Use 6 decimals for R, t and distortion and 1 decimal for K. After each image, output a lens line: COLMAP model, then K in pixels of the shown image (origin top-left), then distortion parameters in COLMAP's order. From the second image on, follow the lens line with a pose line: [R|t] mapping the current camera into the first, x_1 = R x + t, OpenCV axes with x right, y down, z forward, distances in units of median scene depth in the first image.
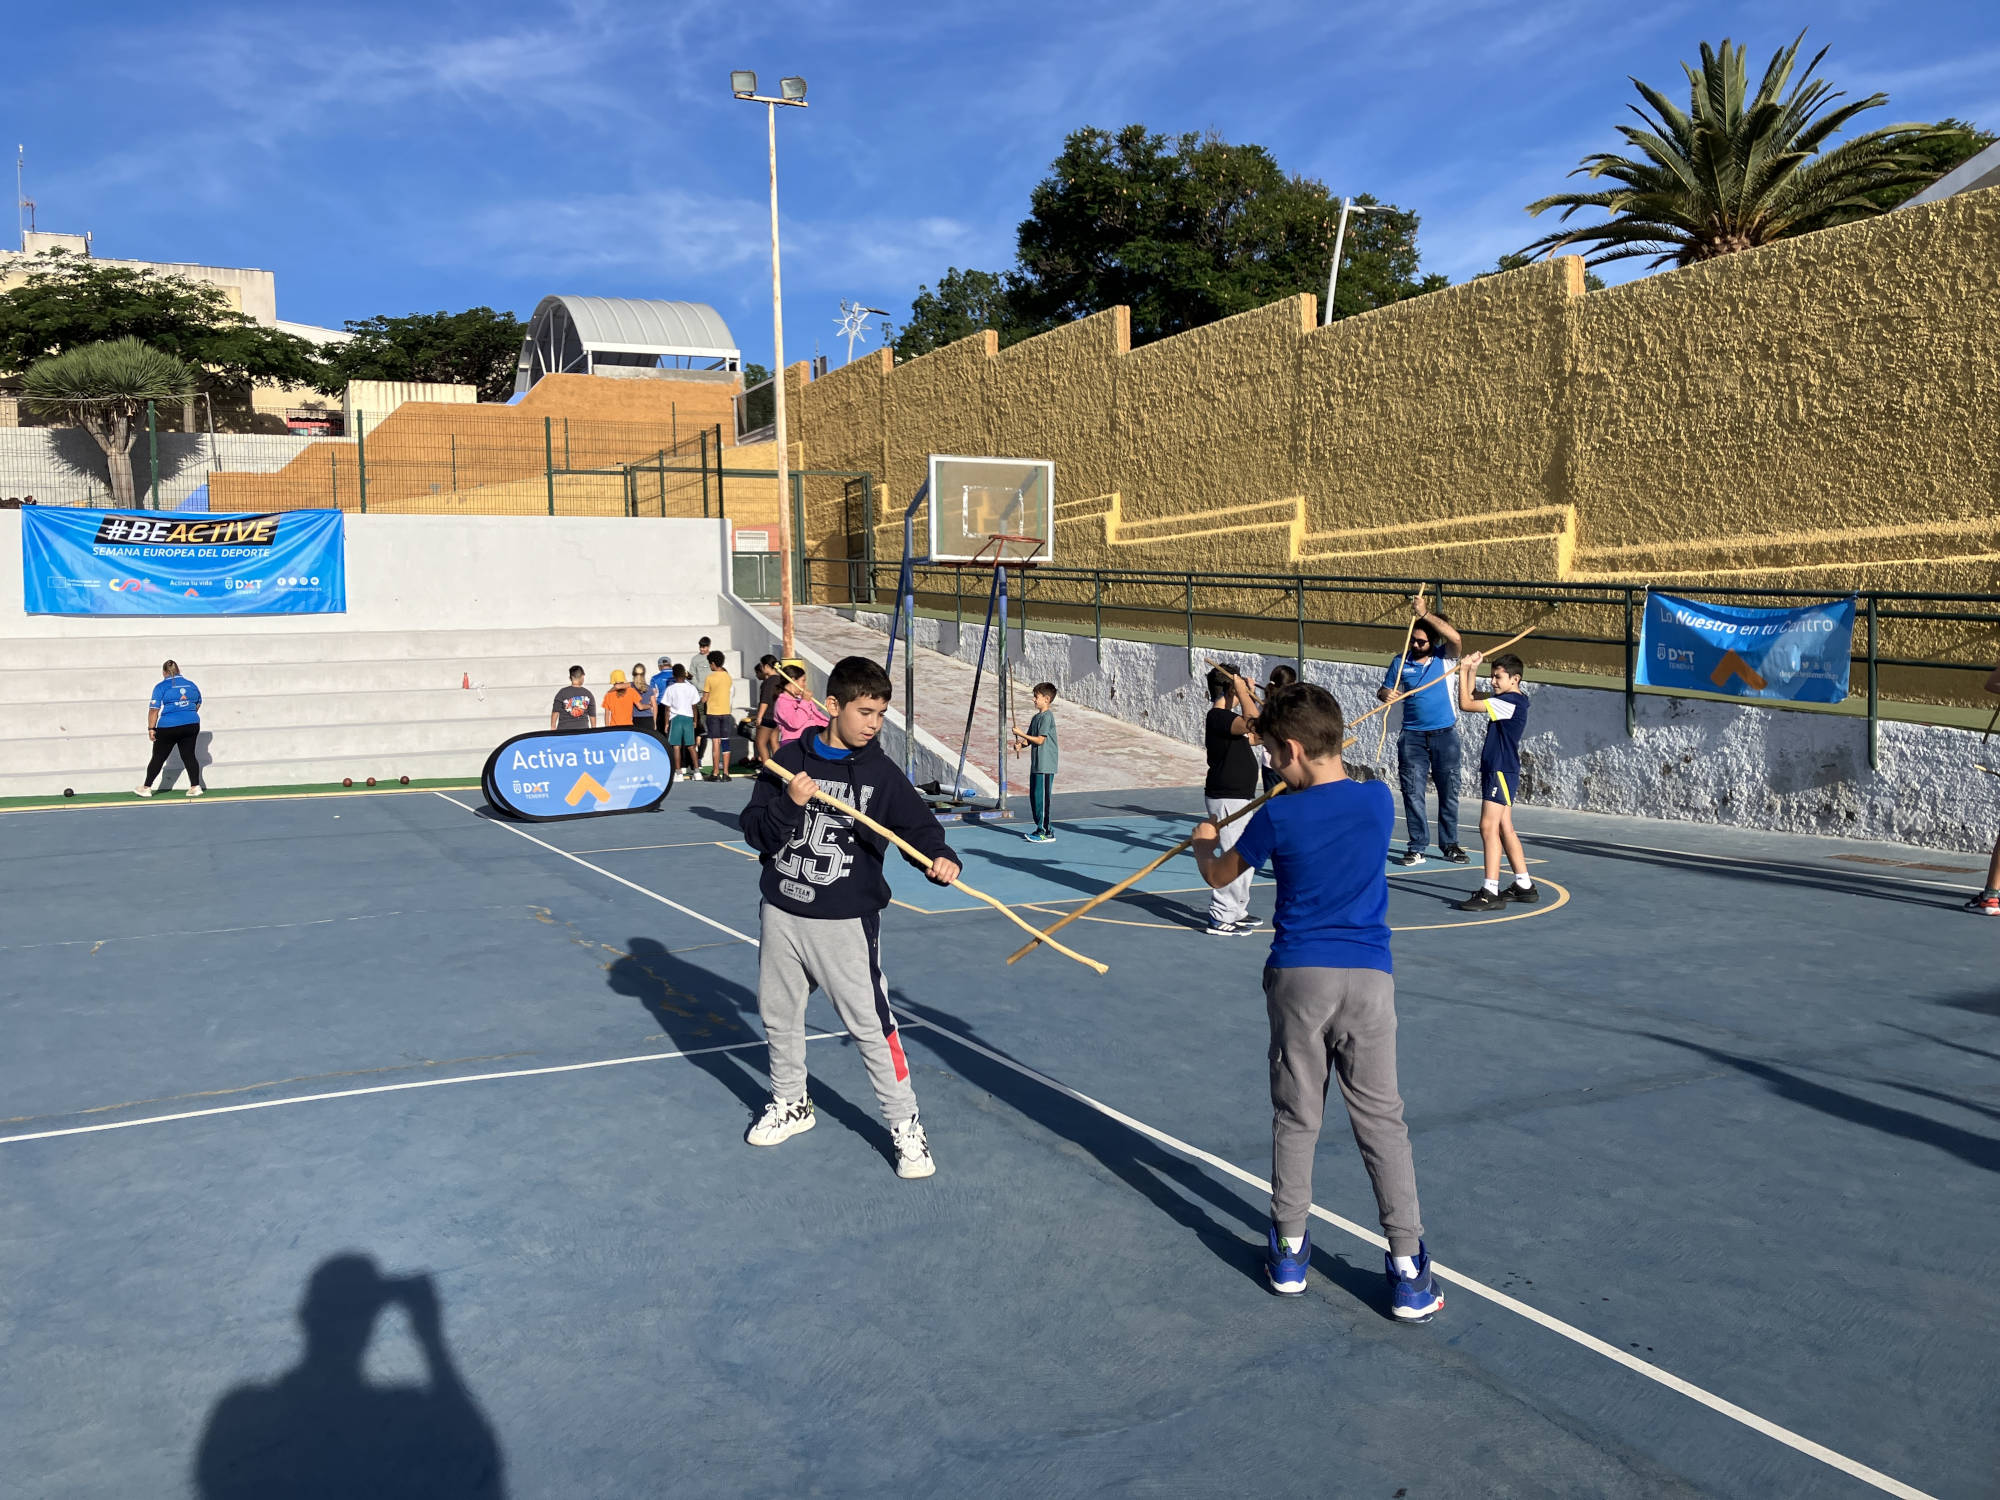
lens RADIAL K [[1643.0, 0, 978.3], [0, 1643.0, 737.6], [0, 0, 1]] dist [0.036533, -0.028685]
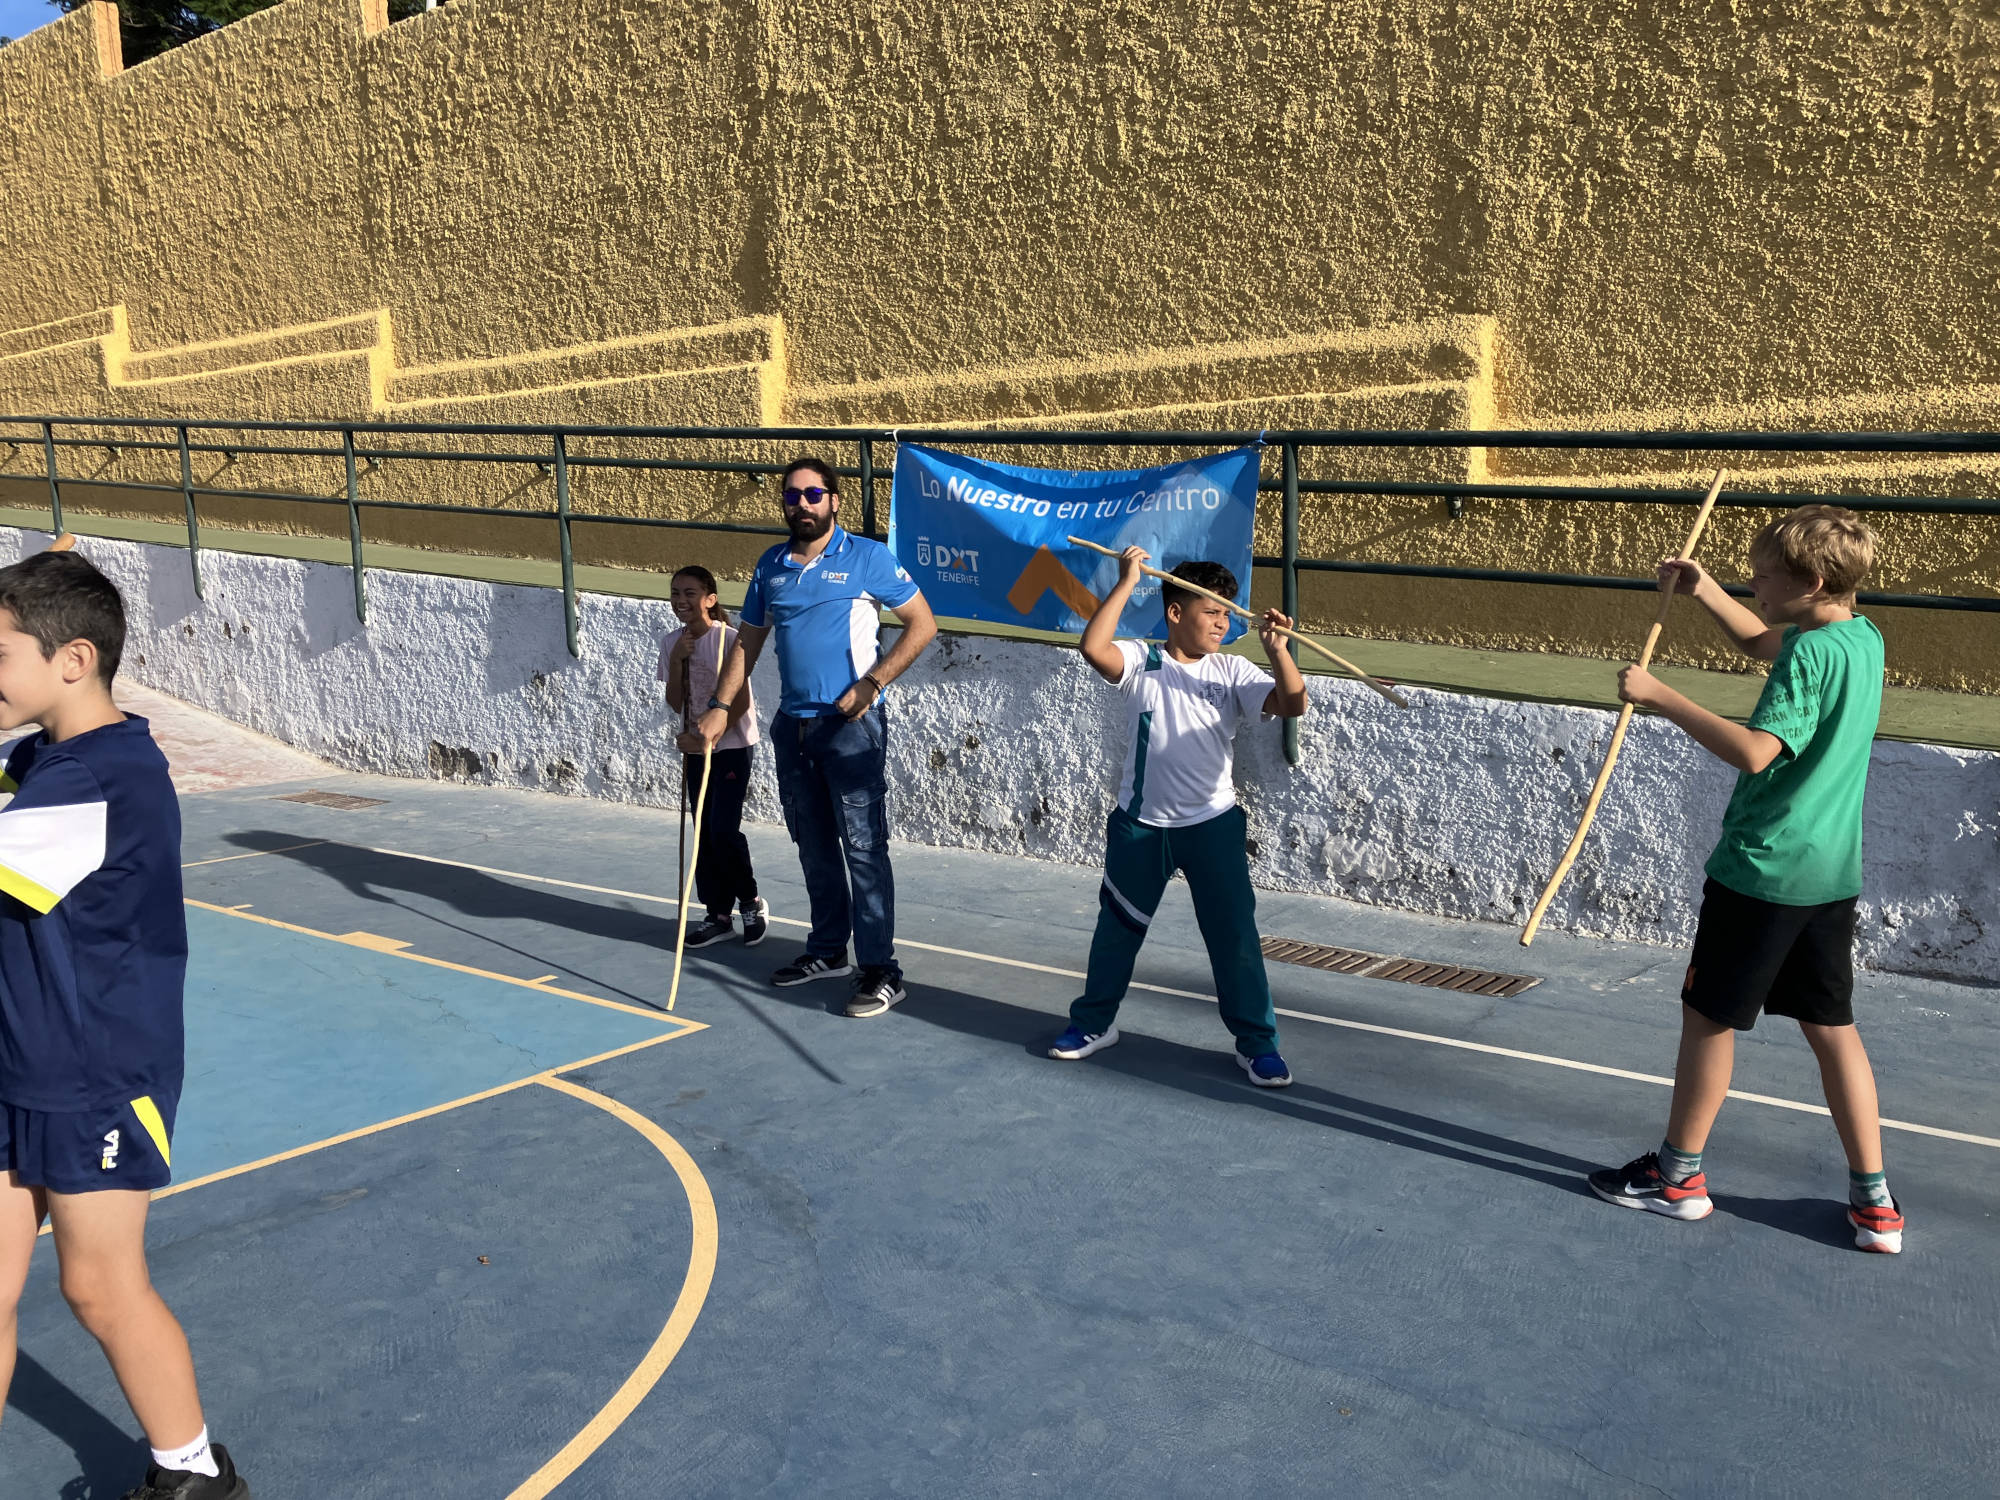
lens RADIAL K [[1643.0, 0, 981.1], [0, 1643.0, 757.1], [0, 0, 1]] dist [0.036533, -0.028685]
pose [[0.906490, -0.056158, 0.418476, 0.129023], [0.027986, 0.996927, 0.073161, -0.015064], [-0.421299, -0.054608, 0.905276, 0.321960]]
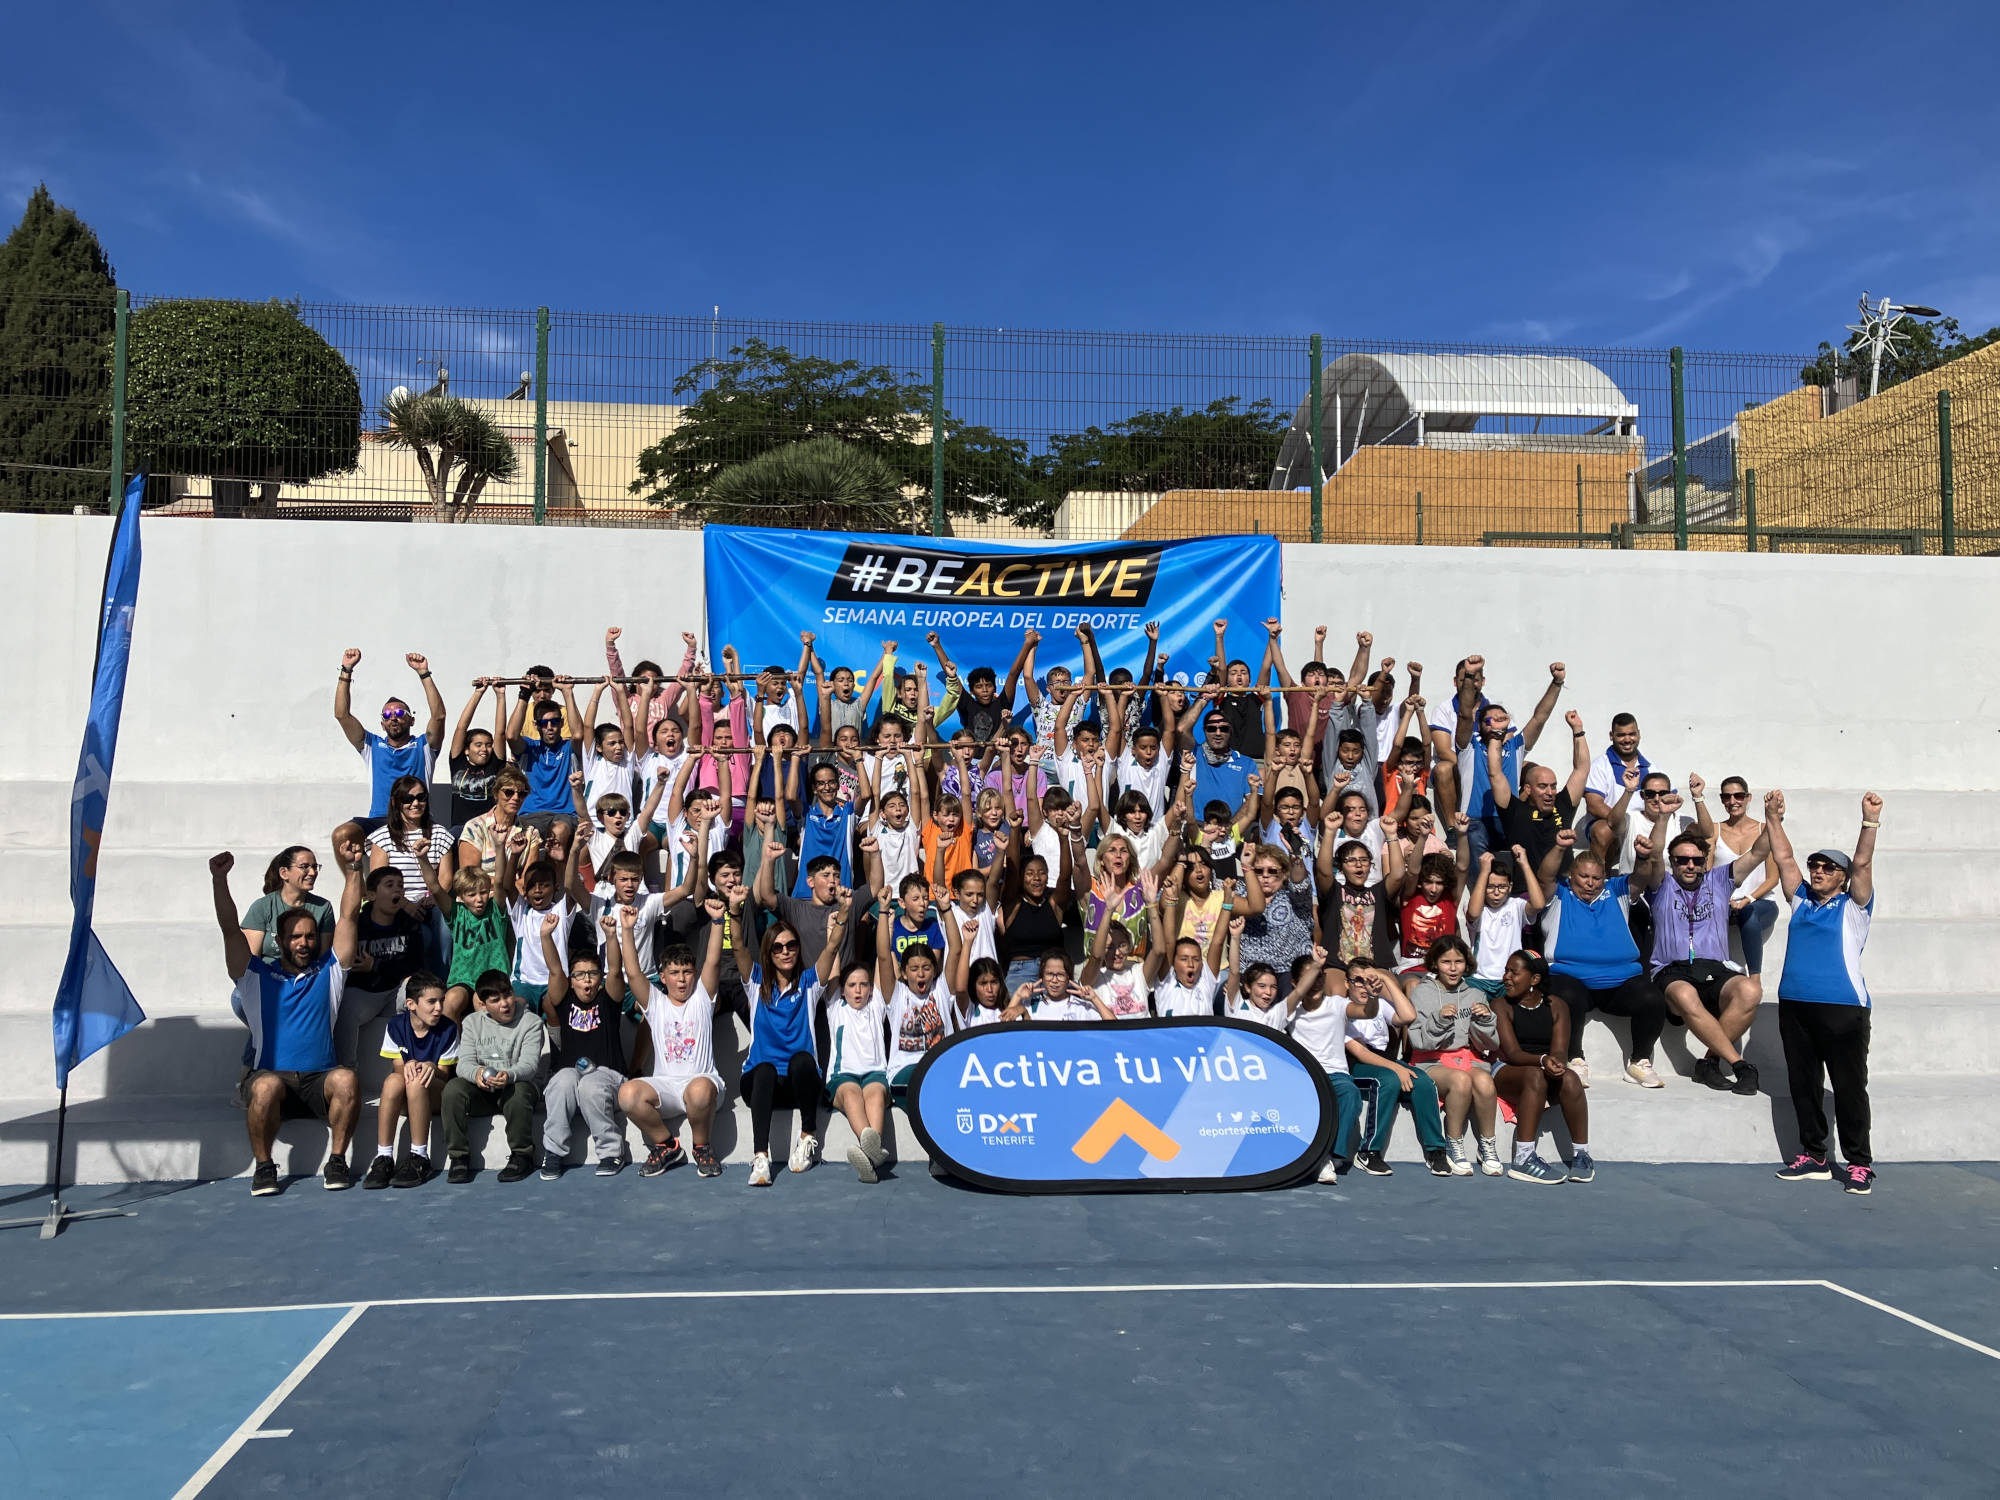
lens RADIAL K [[1643.0, 0, 976.6], [0, 1643.0, 715.7], [0, 0, 1]] dist [0.036533, -0.028685]
pose [[0.940222, -0.001004, -0.340561, -0.337643], [-0.043930, 0.991284, -0.124204, -0.024139], [0.337717, 0.131740, 0.931983, 0.584813]]
